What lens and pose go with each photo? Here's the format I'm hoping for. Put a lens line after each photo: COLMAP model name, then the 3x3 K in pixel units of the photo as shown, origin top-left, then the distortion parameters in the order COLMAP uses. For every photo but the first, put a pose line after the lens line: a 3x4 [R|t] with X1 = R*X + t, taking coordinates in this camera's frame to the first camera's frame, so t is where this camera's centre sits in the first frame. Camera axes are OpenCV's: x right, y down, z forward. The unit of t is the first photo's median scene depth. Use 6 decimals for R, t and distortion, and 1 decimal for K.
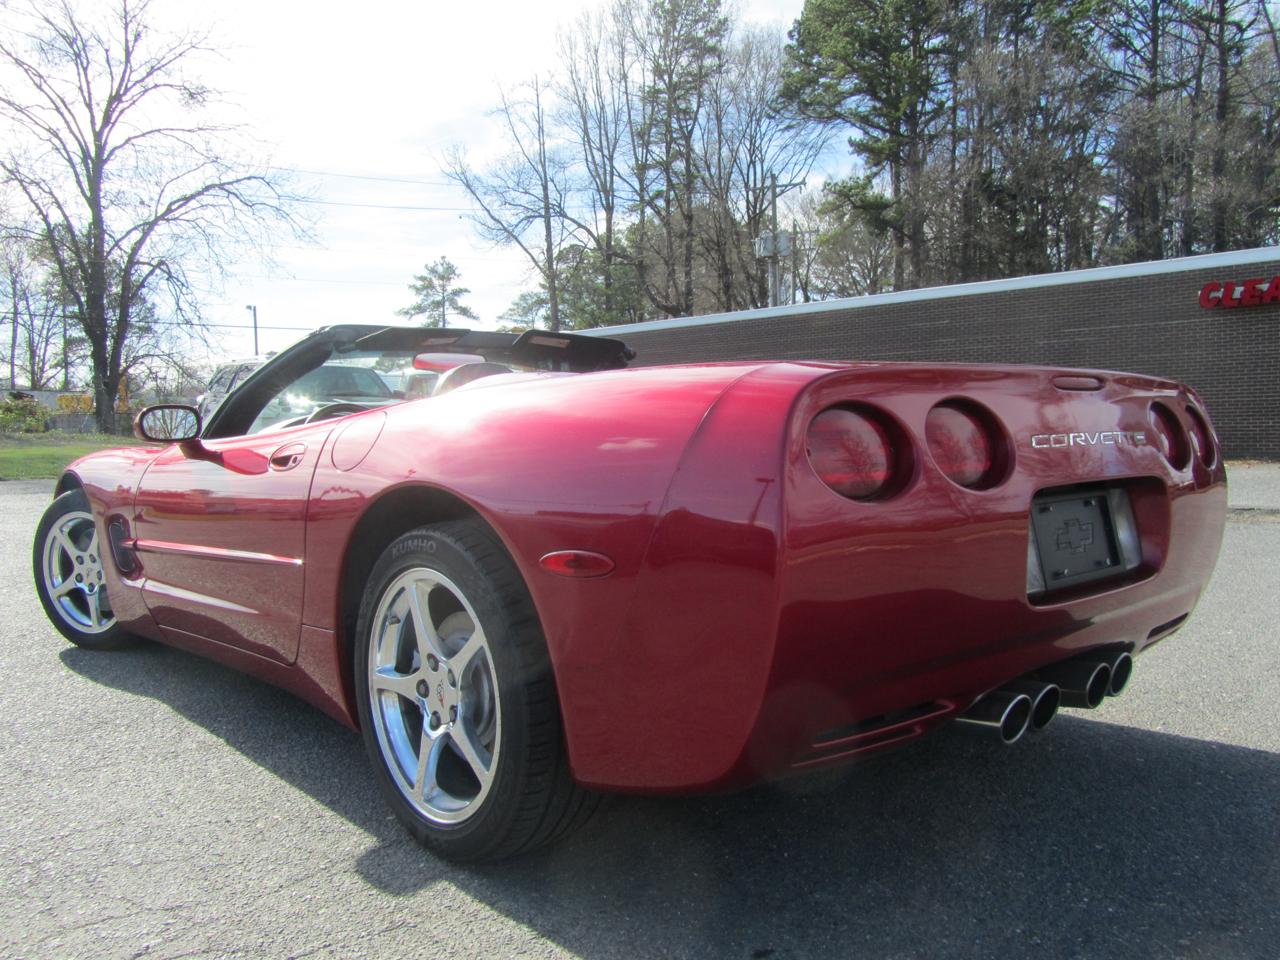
lens RADIAL K [[1038.1, 0, 632.4], [0, 1038.1, 481.1], [0, 0, 1]] dist [-0.019721, -0.023721]
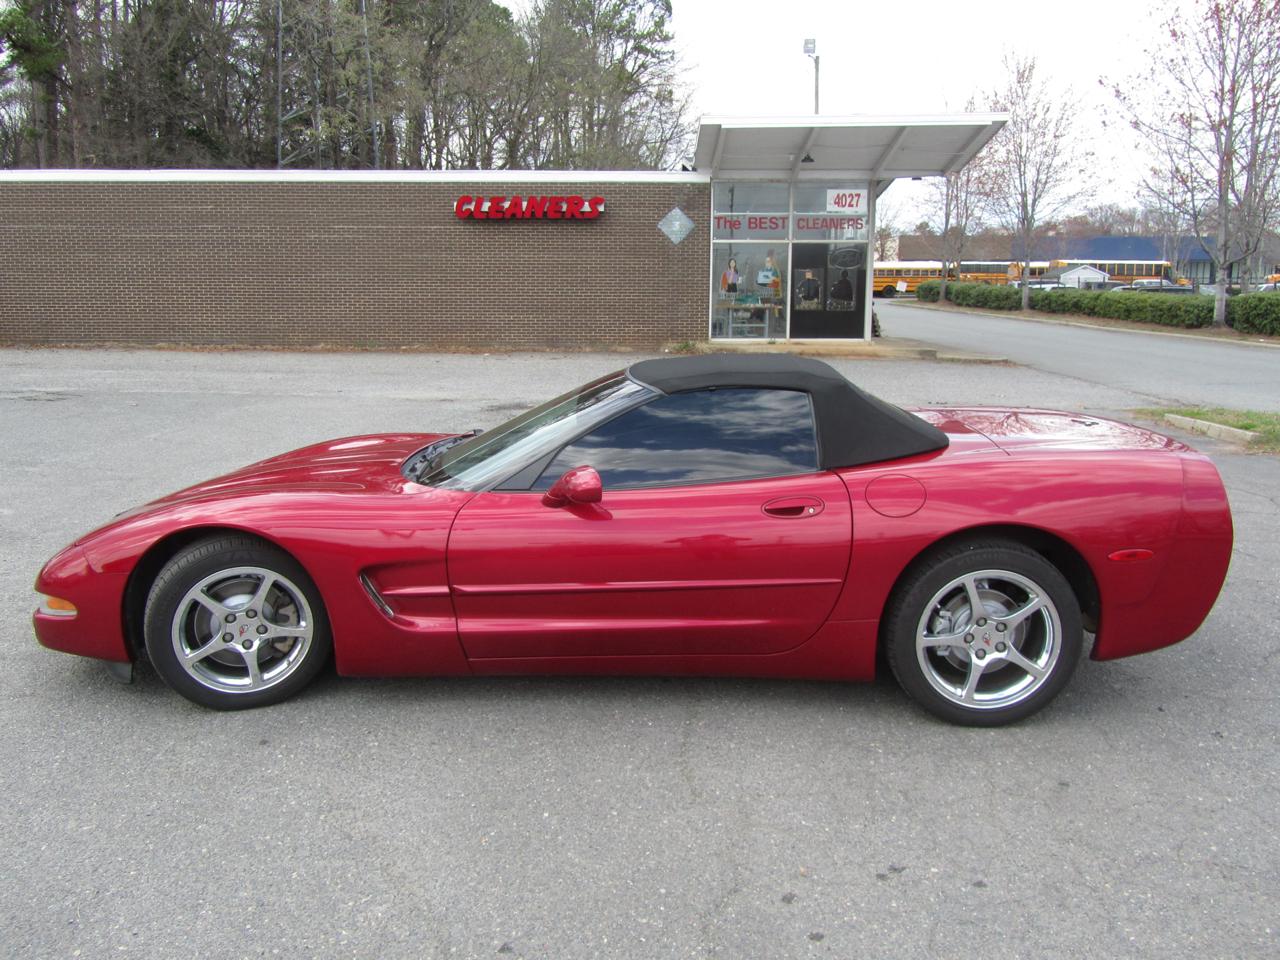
lens RADIAL K [[1028.4, 0, 640.0], [0, 1028.4, 480.0], [0, 0, 1]] dist [-0.012987, -0.021416]
pose [[0.691222, -0.116570, 0.713178, -1.786046], [0.023938, 0.990056, 0.138625, -0.312918], [-0.722246, -0.078749, 0.687139, 0.243432]]
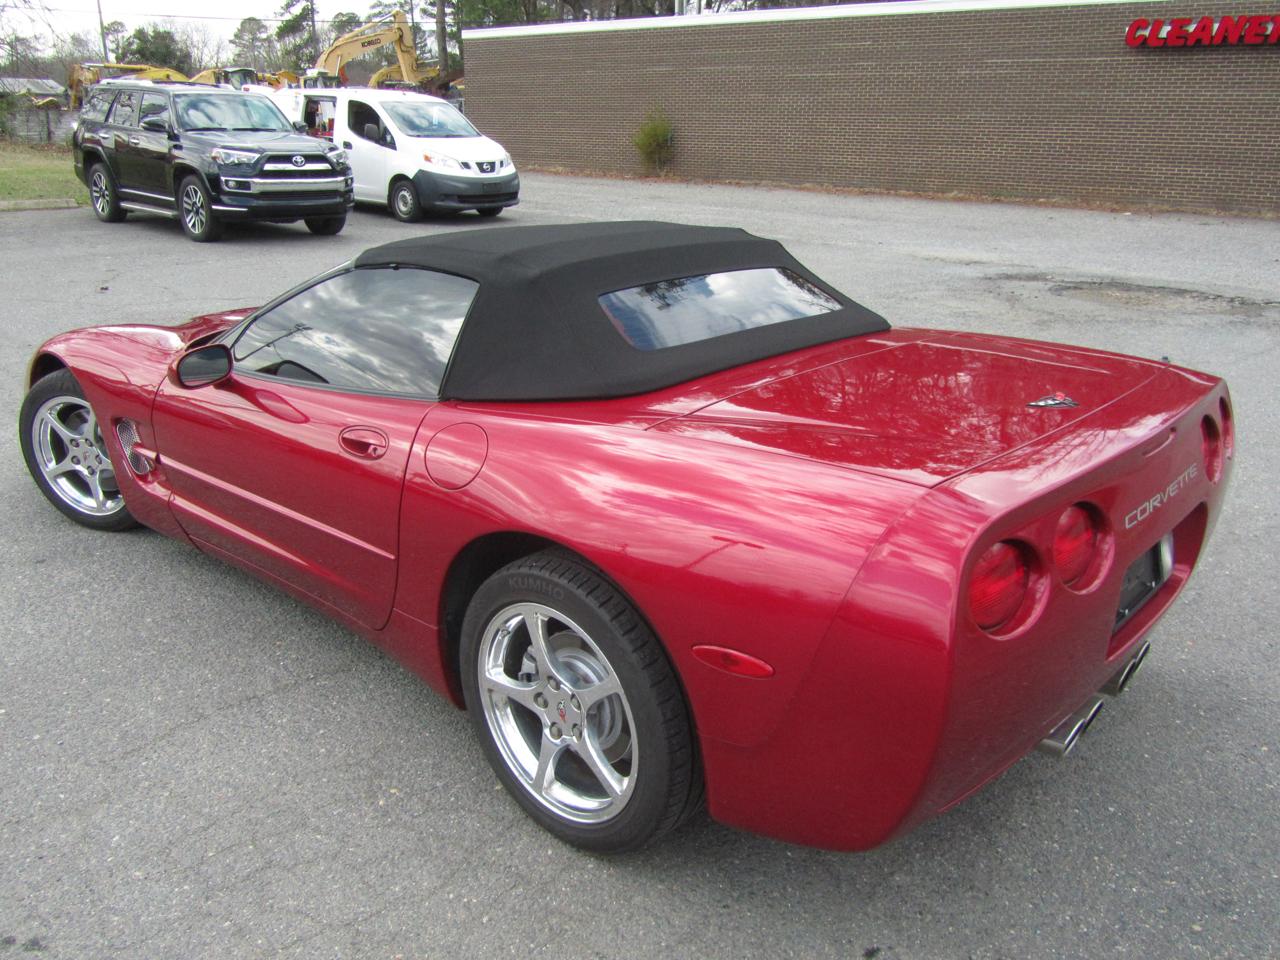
lens RADIAL K [[1028.4, 0, 640.0], [0, 1028.4, 480.0], [0, 0, 1]] dist [-0.012987, -0.021416]
pose [[0.994125, -0.012459, 0.107523, -0.211888], [-0.017867, 0.960839, 0.276532, -0.323215], [-0.106757, -0.276828, 0.954971, 0.019674]]
